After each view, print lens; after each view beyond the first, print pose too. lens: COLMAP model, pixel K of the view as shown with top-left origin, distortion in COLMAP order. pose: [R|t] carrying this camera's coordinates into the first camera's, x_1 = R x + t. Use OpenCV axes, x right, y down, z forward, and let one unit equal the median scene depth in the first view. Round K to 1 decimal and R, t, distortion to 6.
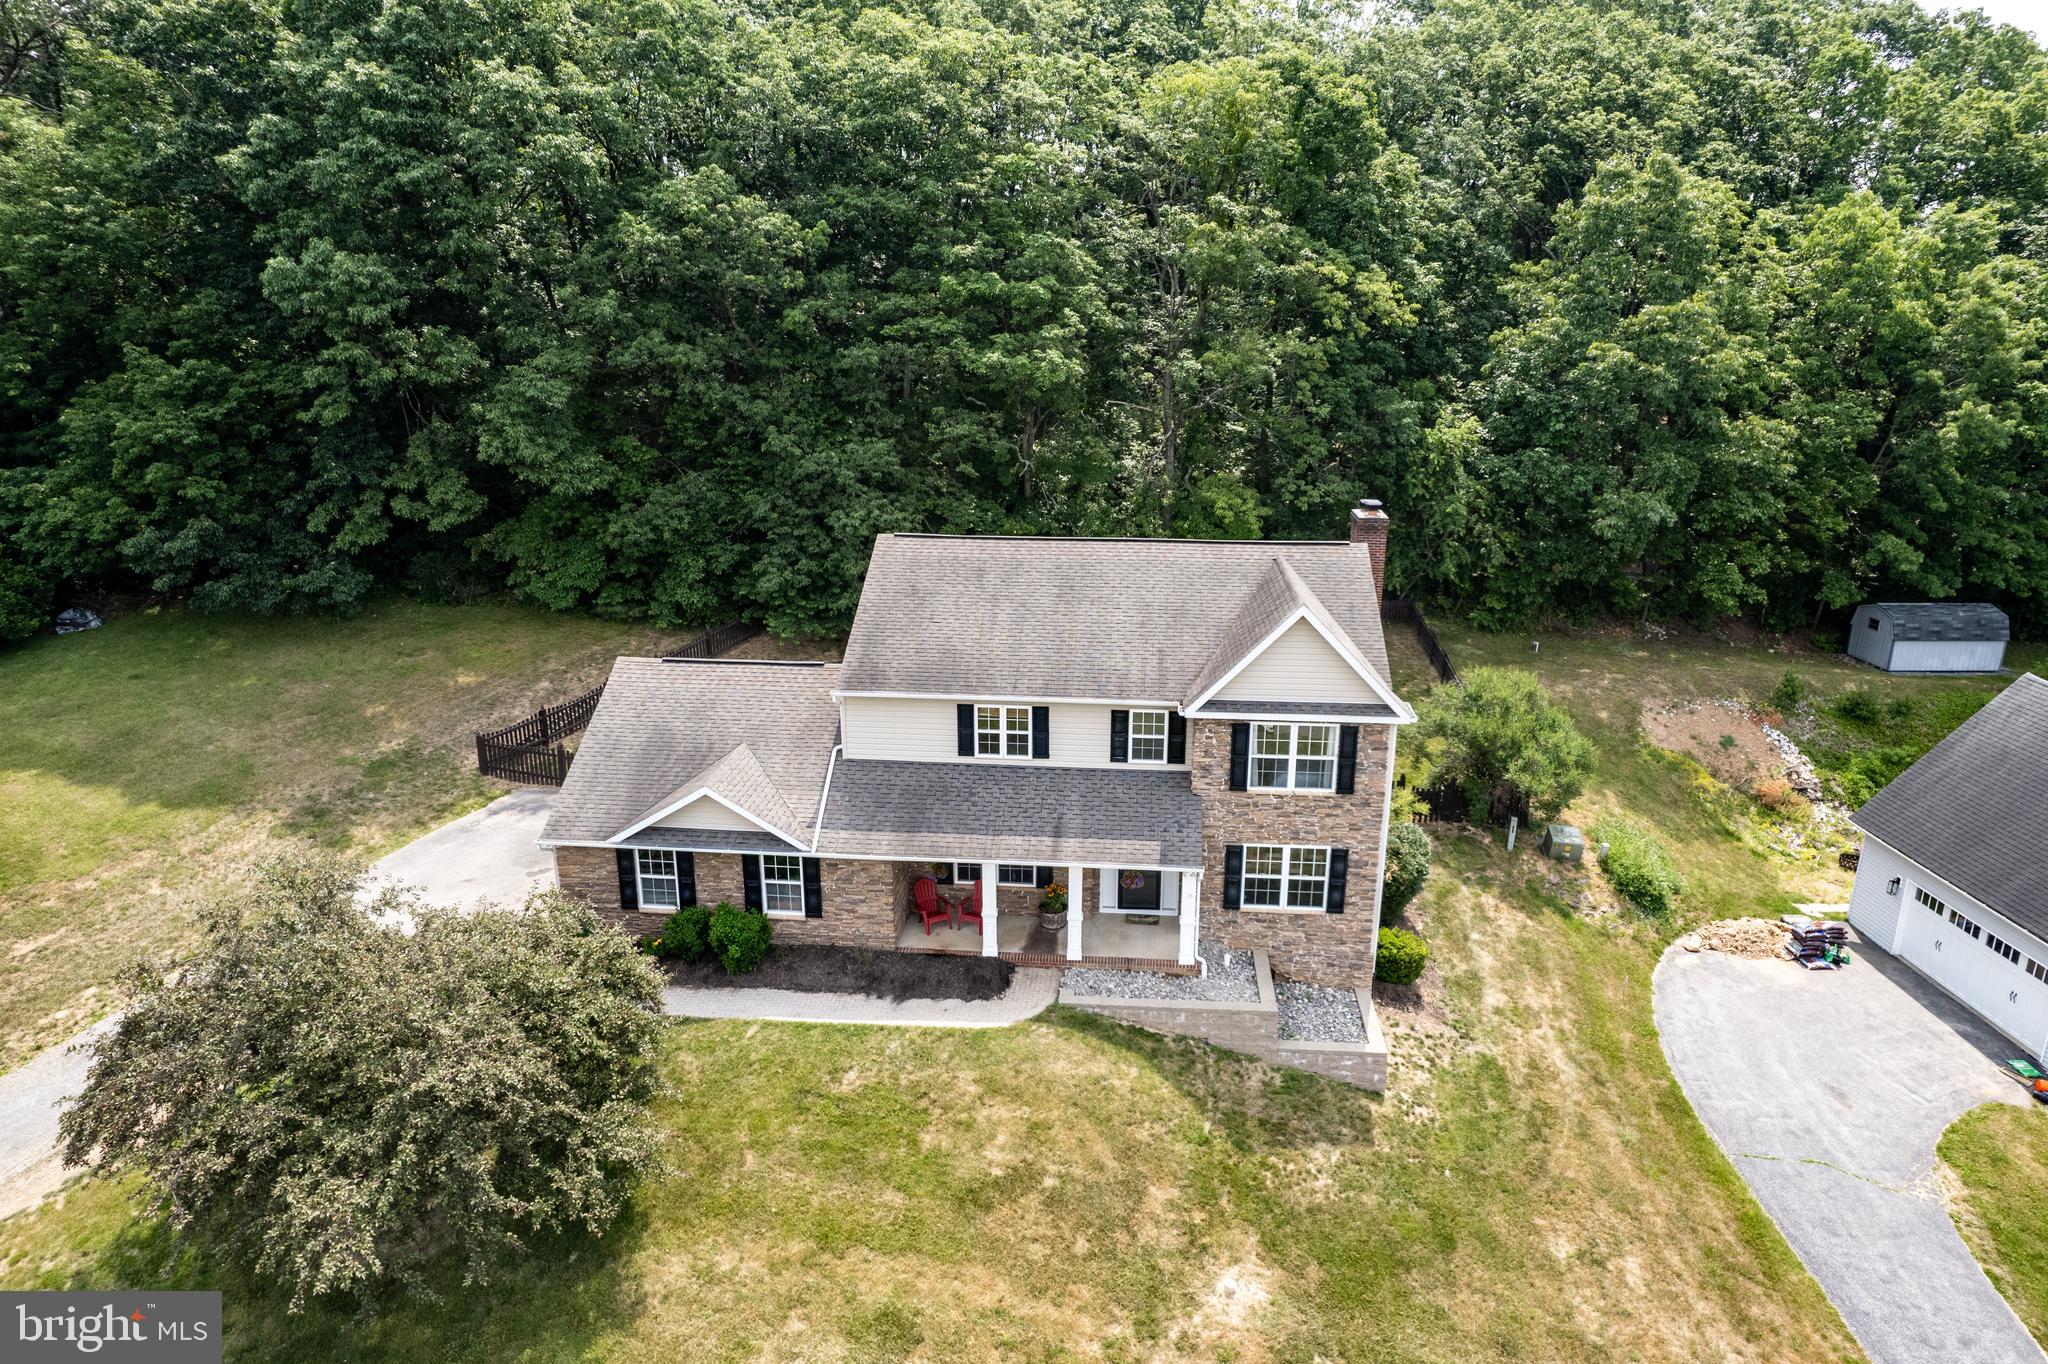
lens RADIAL K [[1306.2, 0, 1027.9], [0, 1306.2, 676.0], [0, 0, 1]] dist [-0.066481, 0.050538]
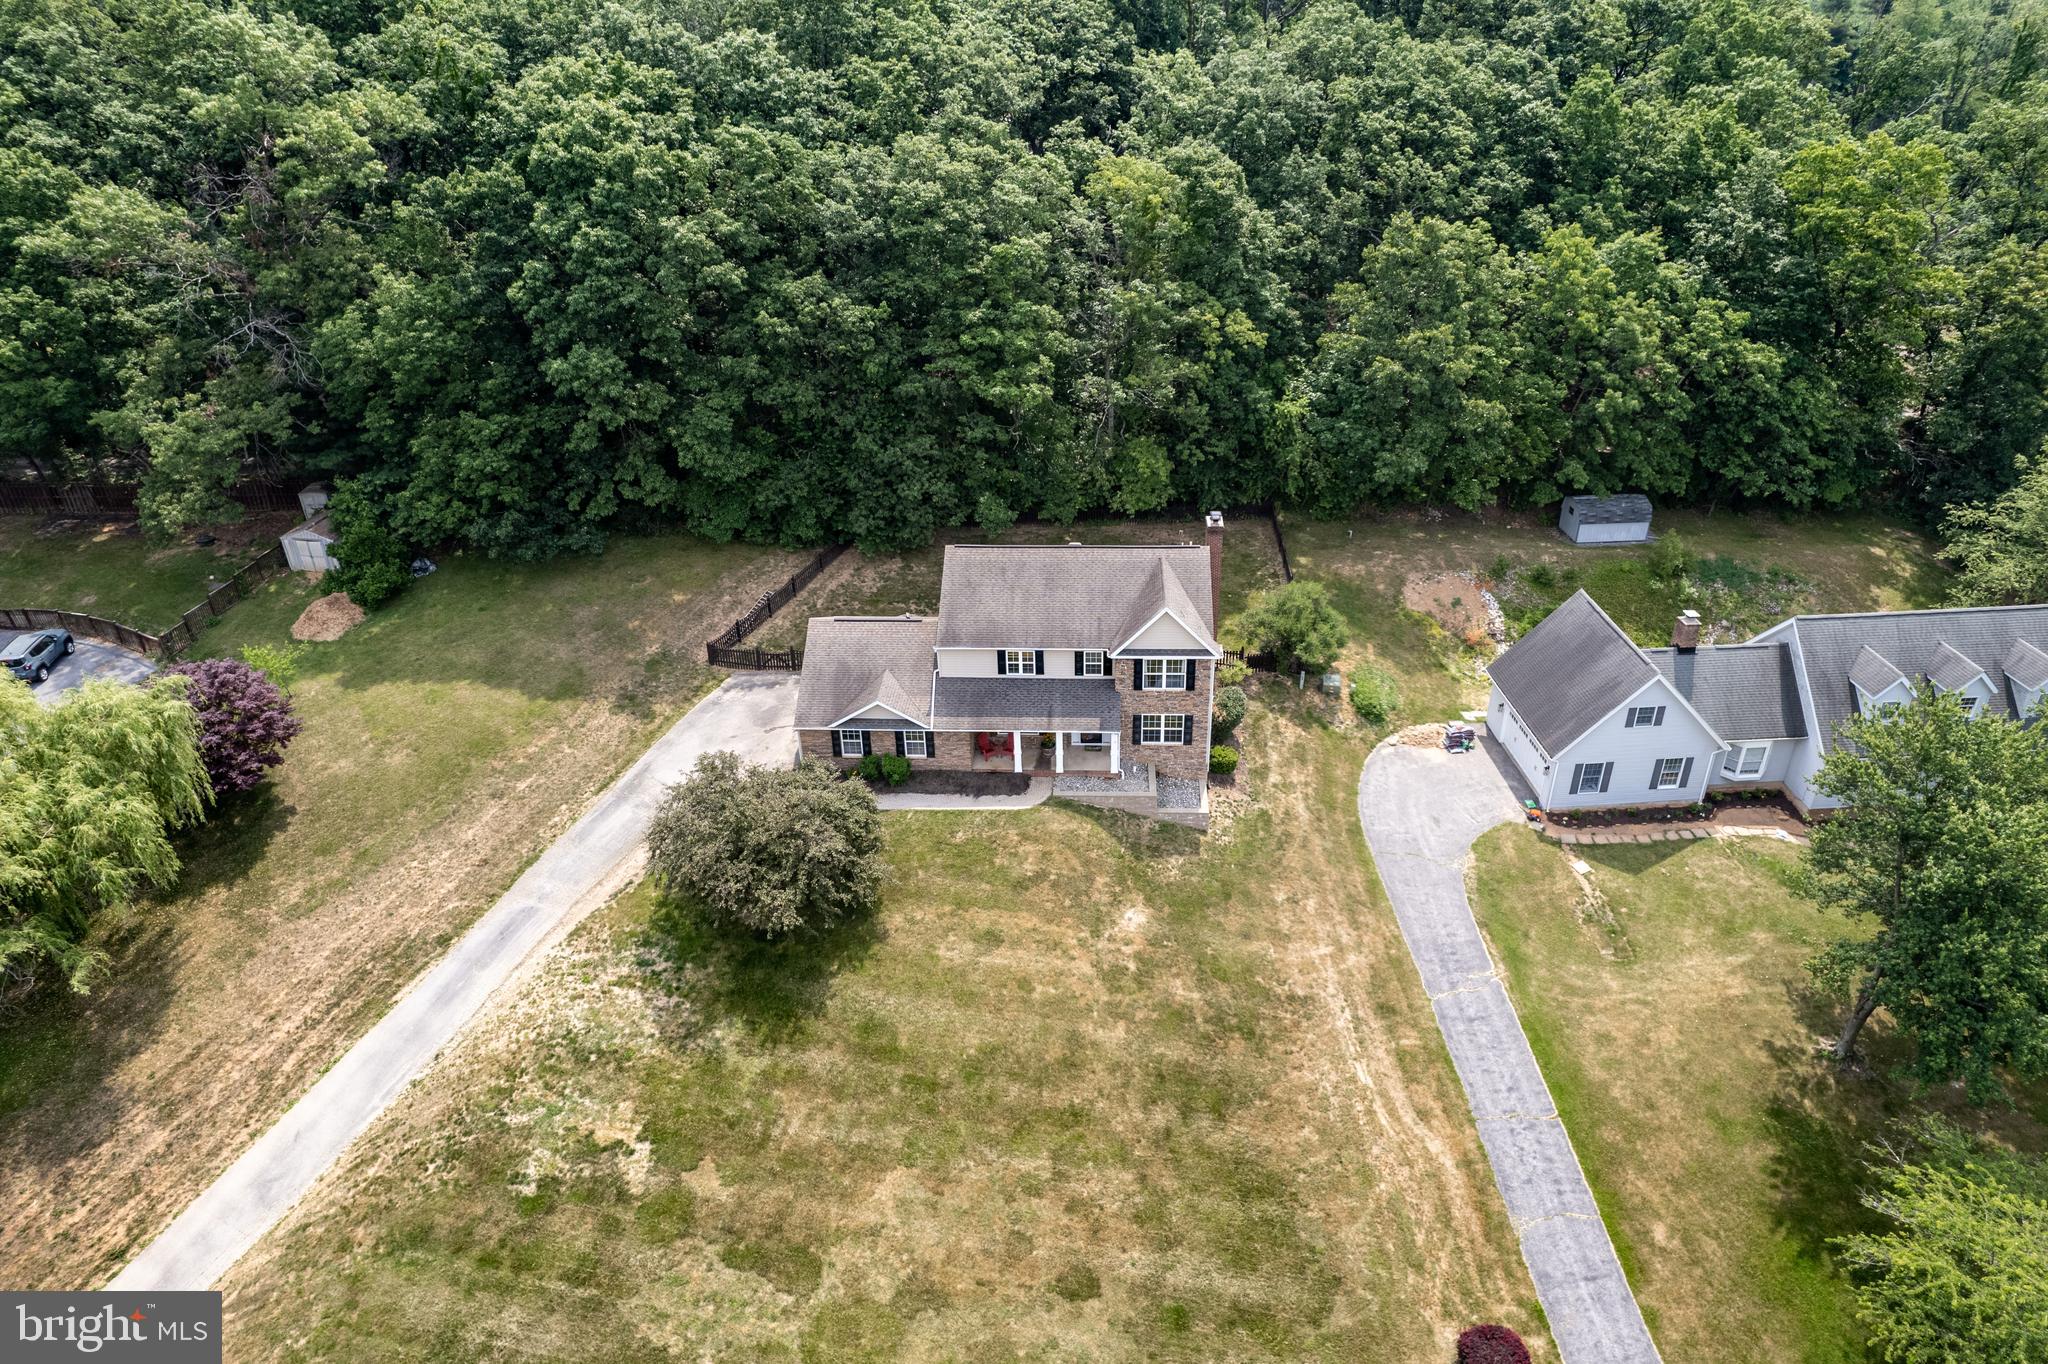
lens RADIAL K [[1306.2, 0, 1027.9], [0, 1306.2, 676.0], [0, 0, 1]] dist [-0.066481, 0.050538]
pose [[0.999111, -0.038332, 0.017557, -0.044053], [0.033369, 0.973460, 0.226410, -0.390970], [-0.025770, -0.225623, 0.973874, -0.950204]]
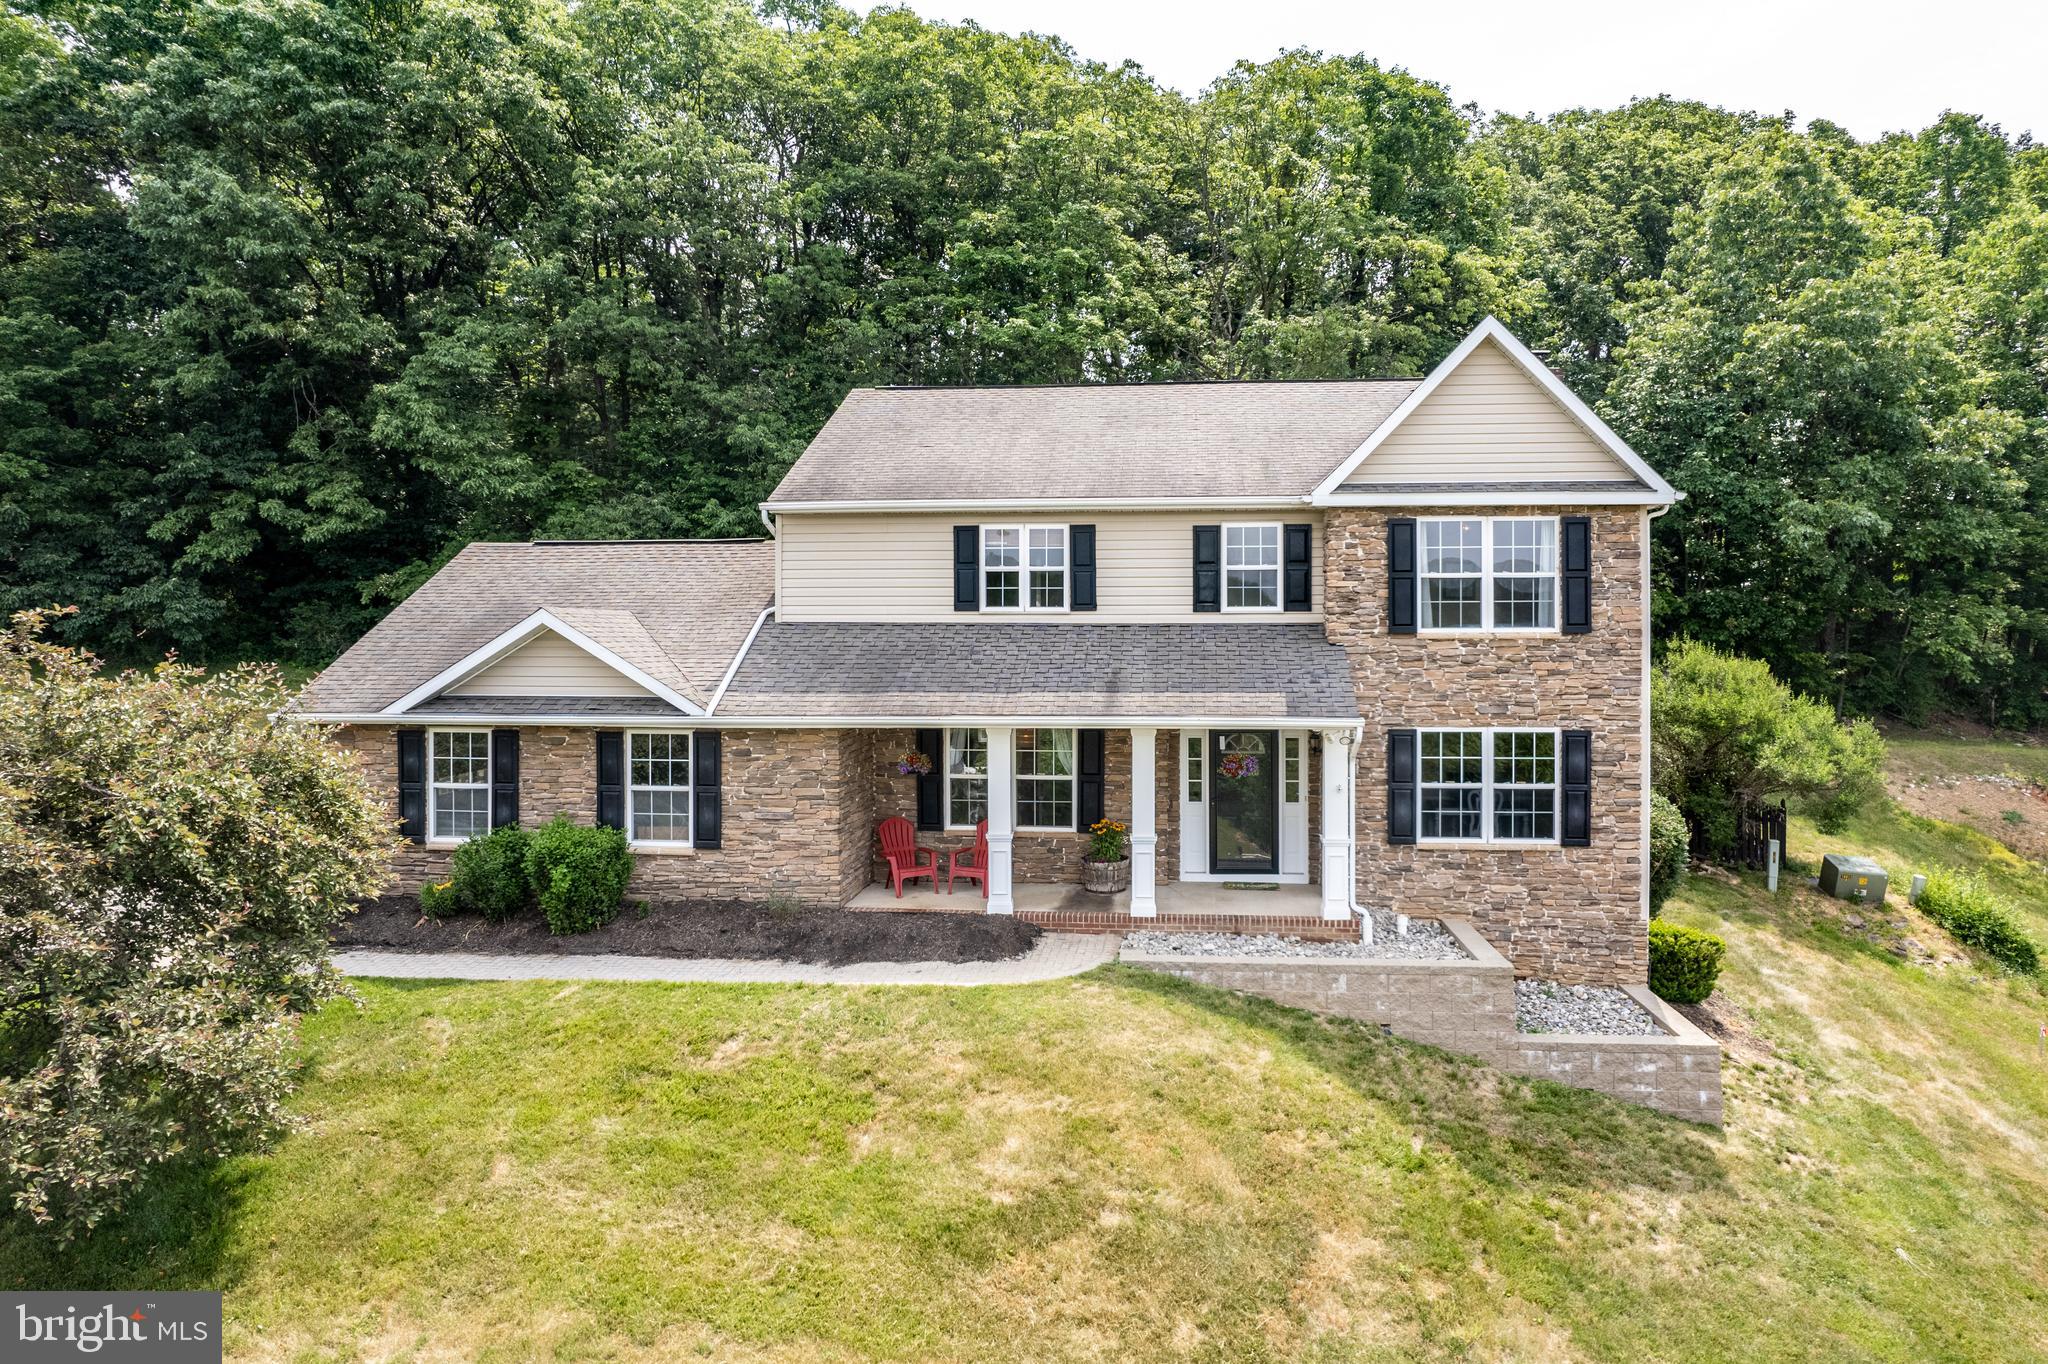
lens RADIAL K [[1342.4, 0, 1038.8], [0, 1342.4, 635.8], [0, 0, 1]] dist [-0.069467, 0.056457]
pose [[0.999873, -0.002988, -0.015683, -0.001688], [-0.001615, 0.958368, -0.285530, 0.264892], [0.015883, 0.285519, 0.958241, 0.381357]]
